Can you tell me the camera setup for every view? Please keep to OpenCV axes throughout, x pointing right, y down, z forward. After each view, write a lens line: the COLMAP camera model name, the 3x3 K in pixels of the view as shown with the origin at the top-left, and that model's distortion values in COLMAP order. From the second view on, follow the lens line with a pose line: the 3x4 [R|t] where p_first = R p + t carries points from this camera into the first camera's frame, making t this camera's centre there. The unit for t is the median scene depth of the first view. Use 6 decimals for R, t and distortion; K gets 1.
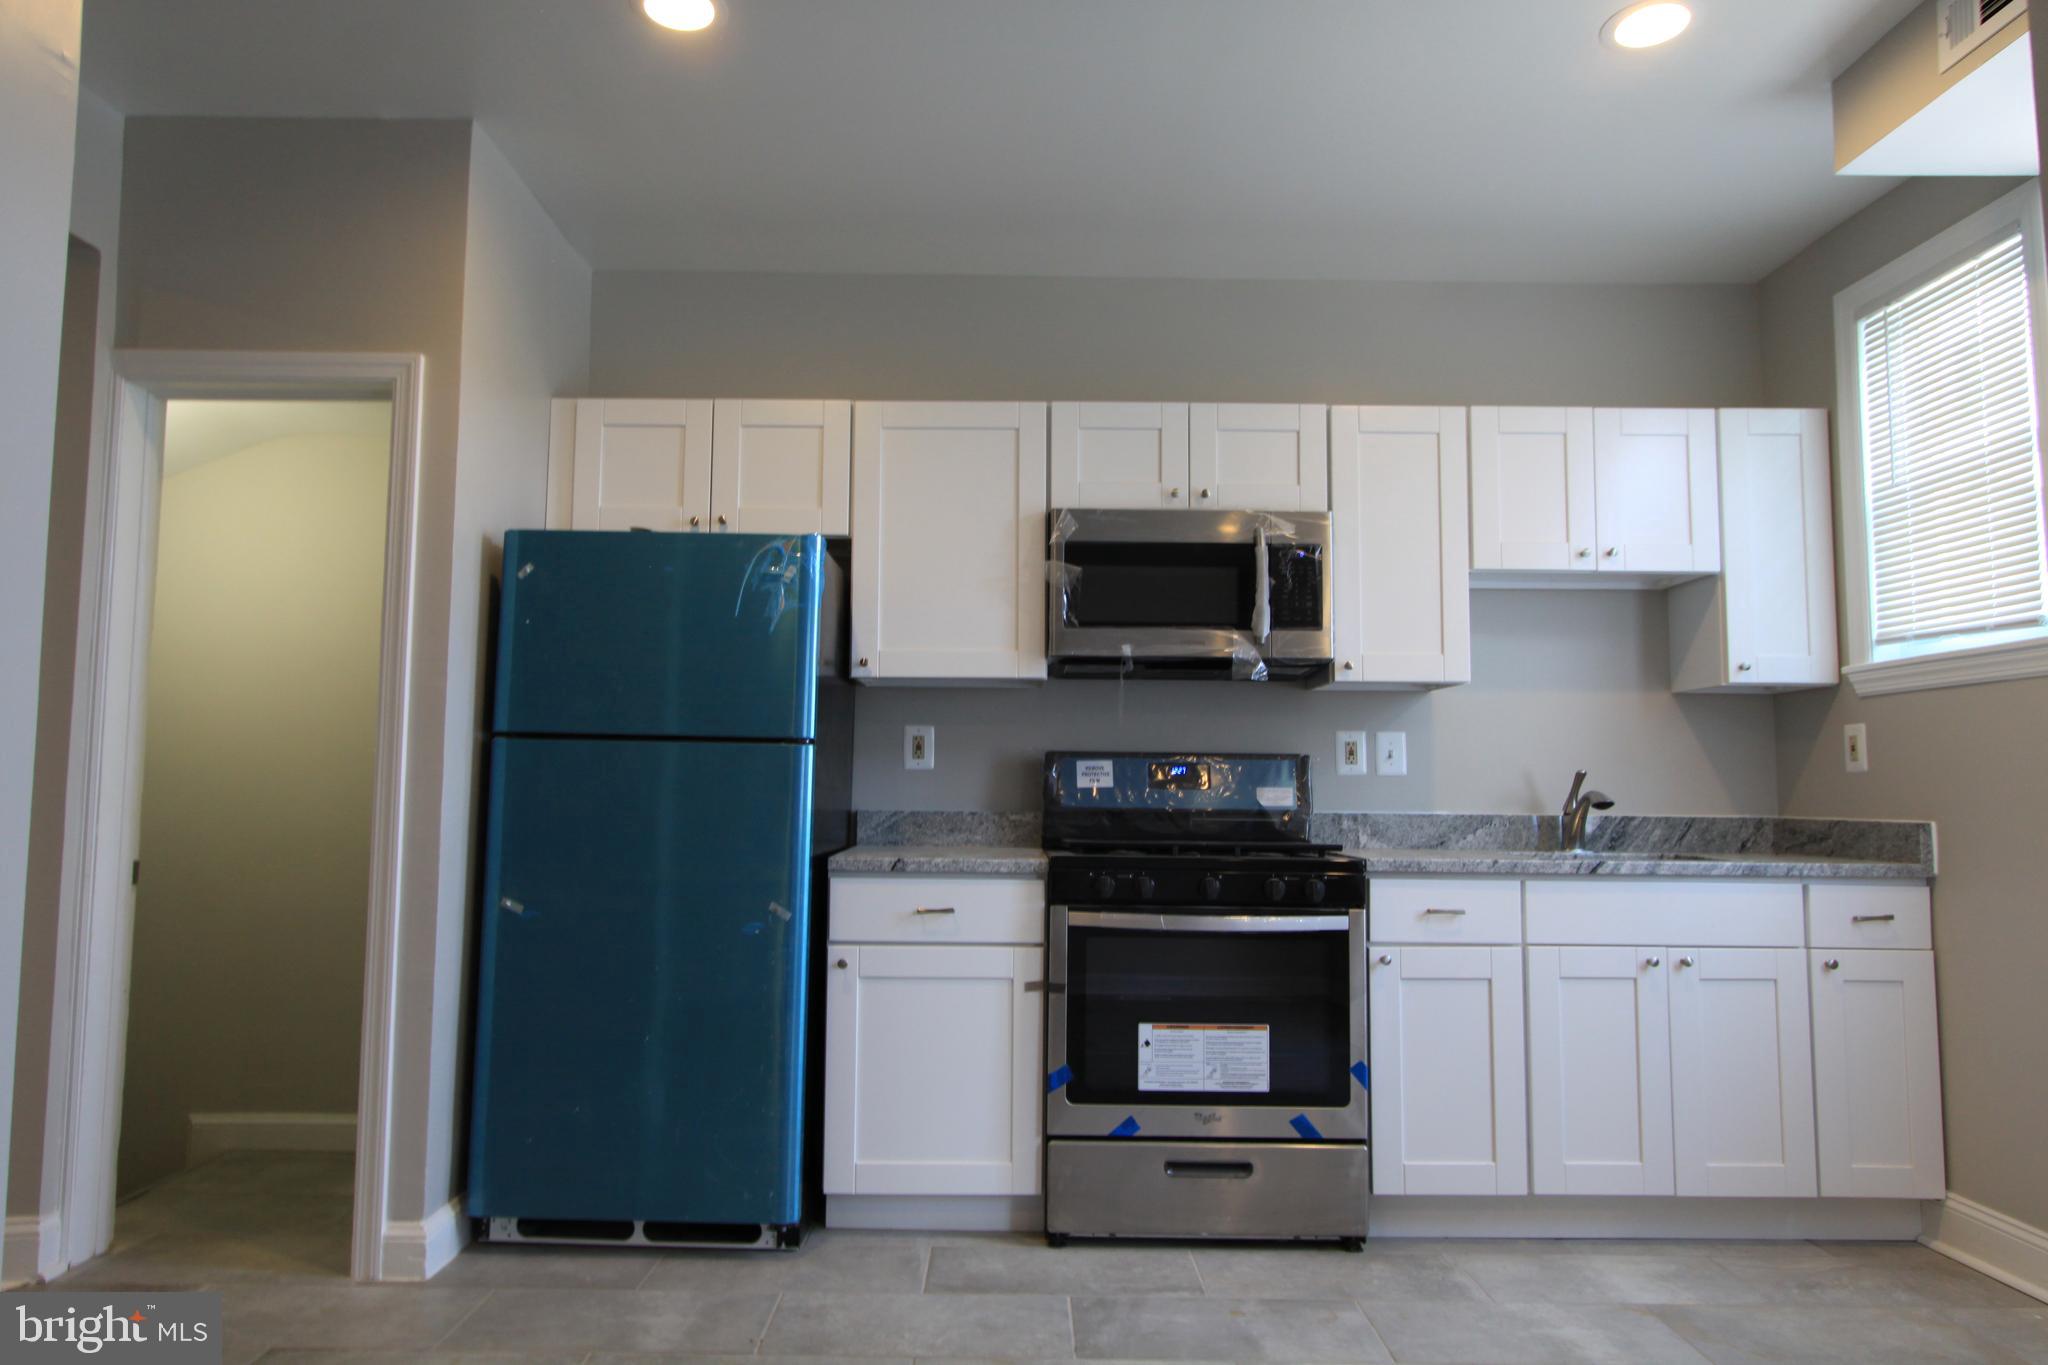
lens RADIAL K [[1346.8, 0, 1016.9], [0, 1346.8, 678.3], [0, 0, 1]] dist [-0.004902, 0.001633]
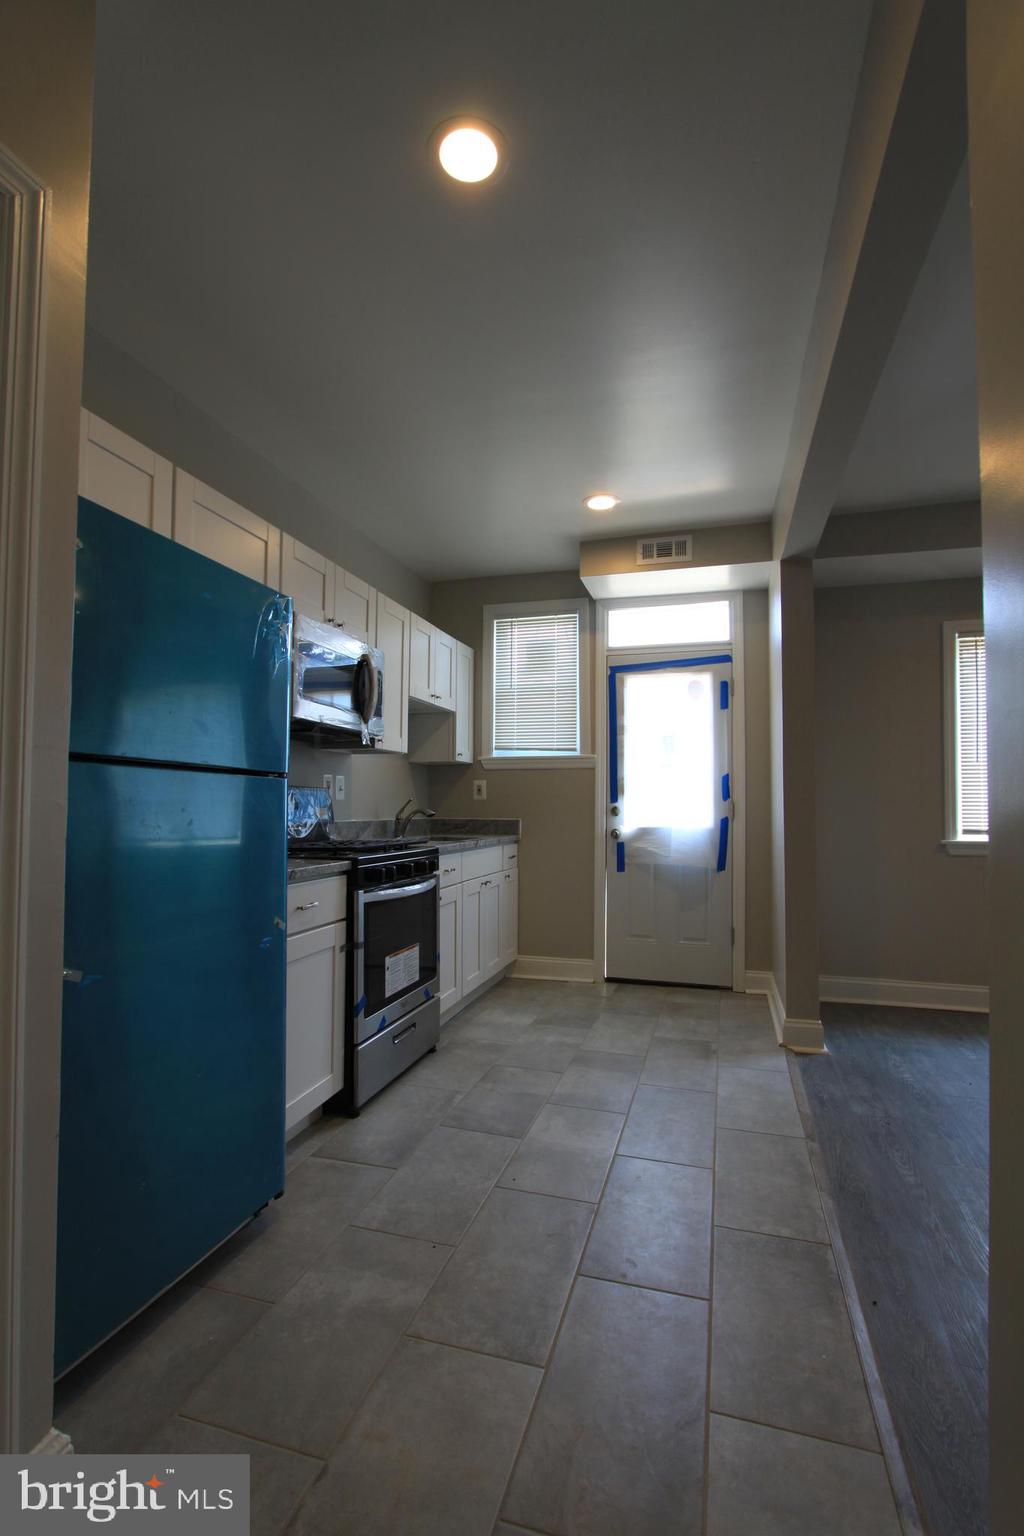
lens RADIAL K [[710.8, 0, 519.4], [0, 710.8, 777.5], [0, 0, 1]] dist [-0.015062, 0.001047]
pose [[0.270154, 0.028857, 0.962385, -0.684155], [-0.084520, 0.996403, -0.006152, 0.034150], [-0.959100, -0.079679, 0.271621, 0.630462]]
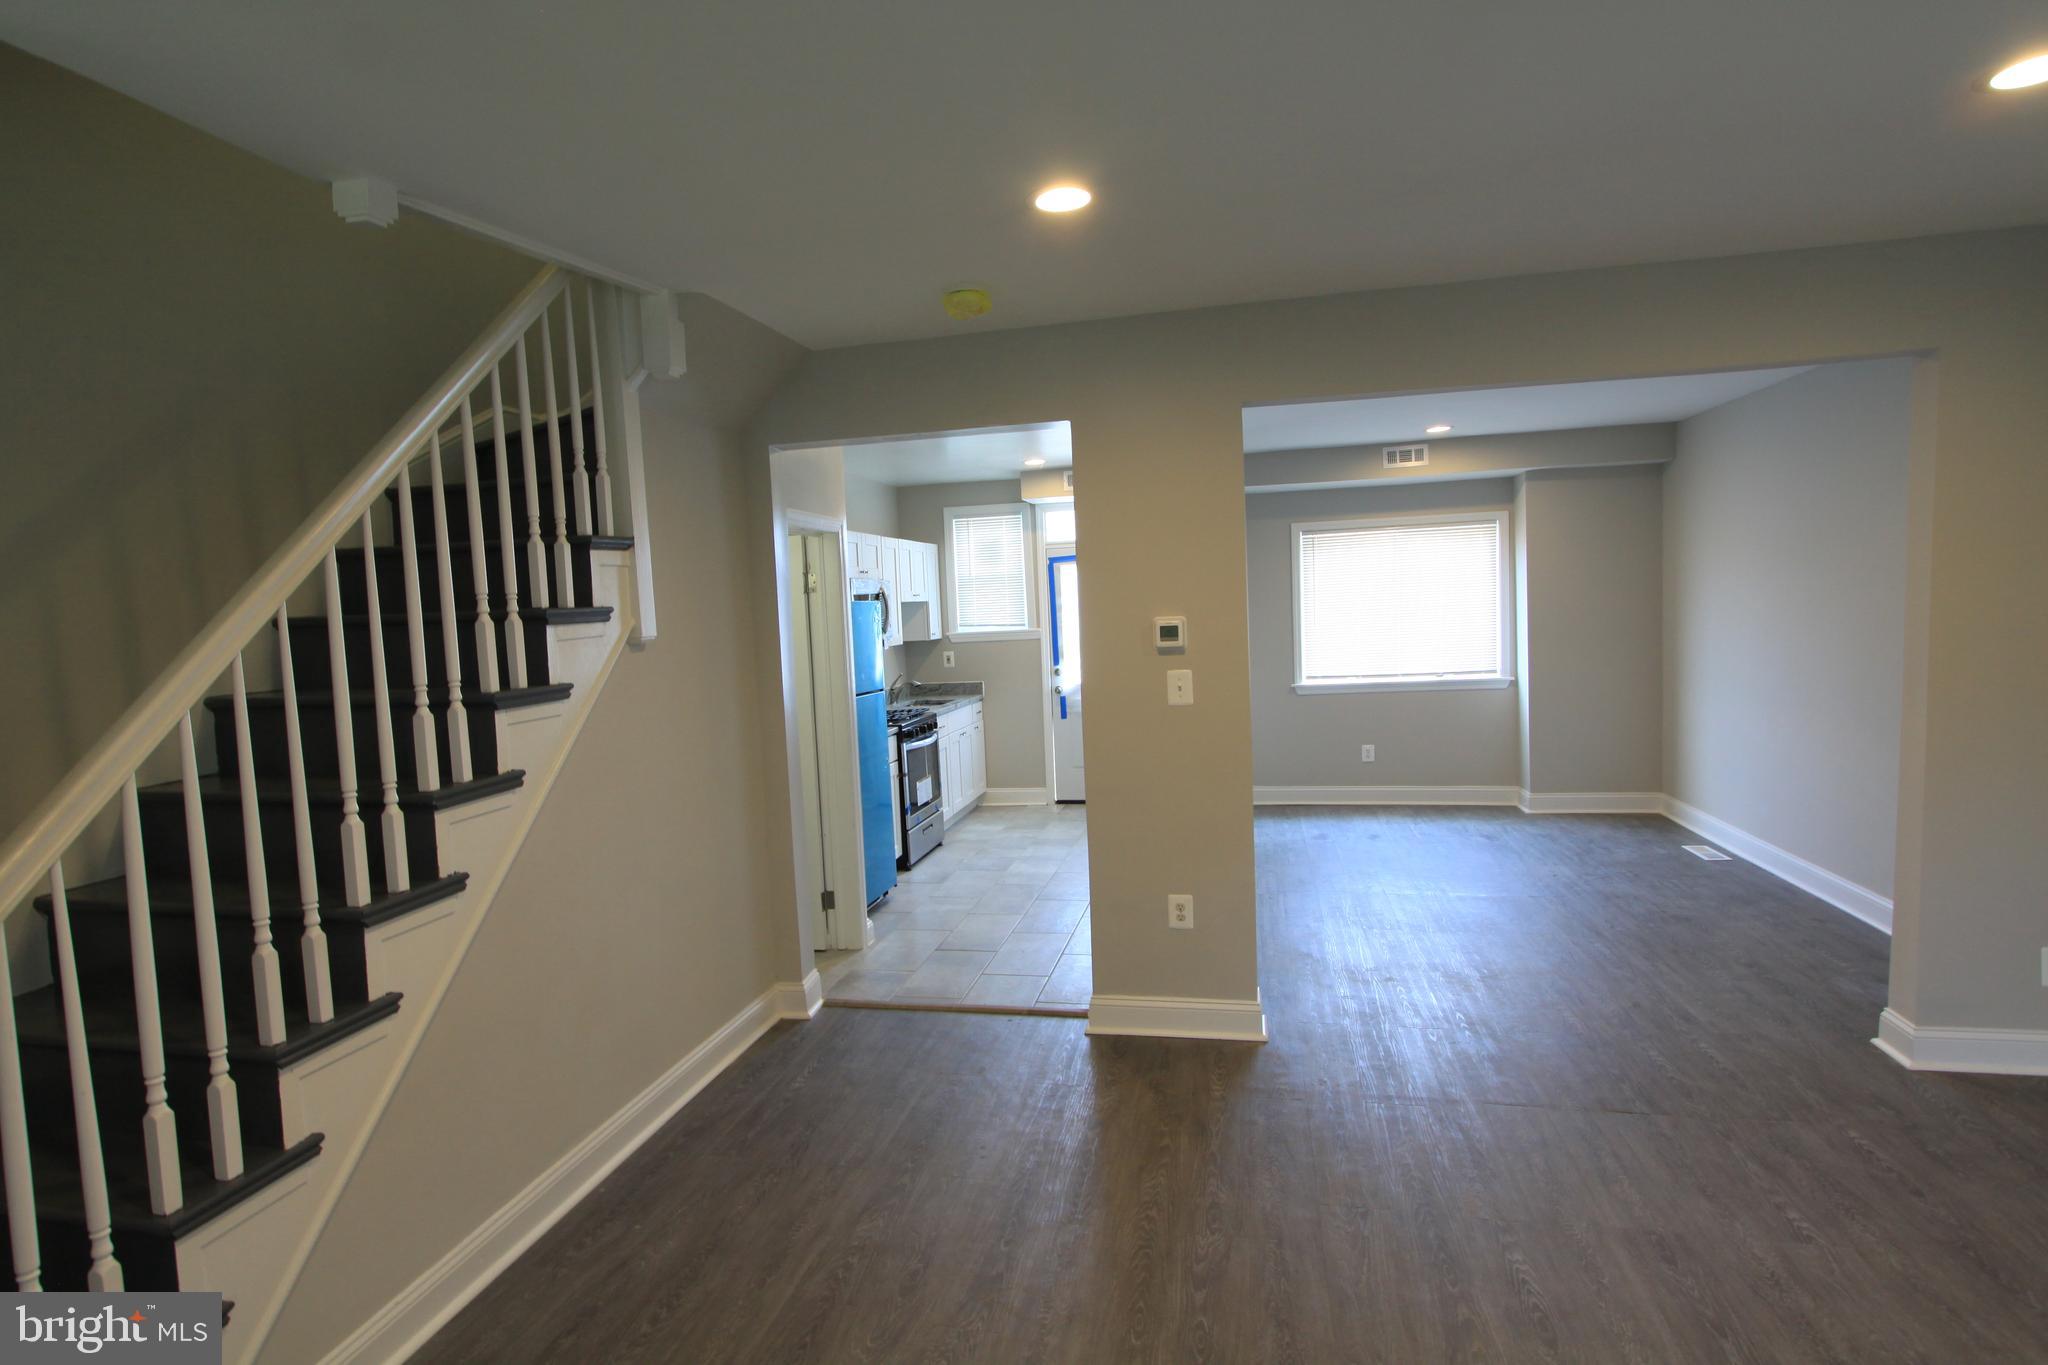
lens RADIAL K [[1098.9, 0, 1020.9], [0, 1098.9, 681.6], [0, 0, 1]] dist [0.000955, 0.000077]
pose [[0.200221, -0.088128, 0.975779, -1.975289], [-0.037043, 0.994553, 0.097425, -0.162950], [-0.979050, -0.055653, 0.195866, 0.377457]]
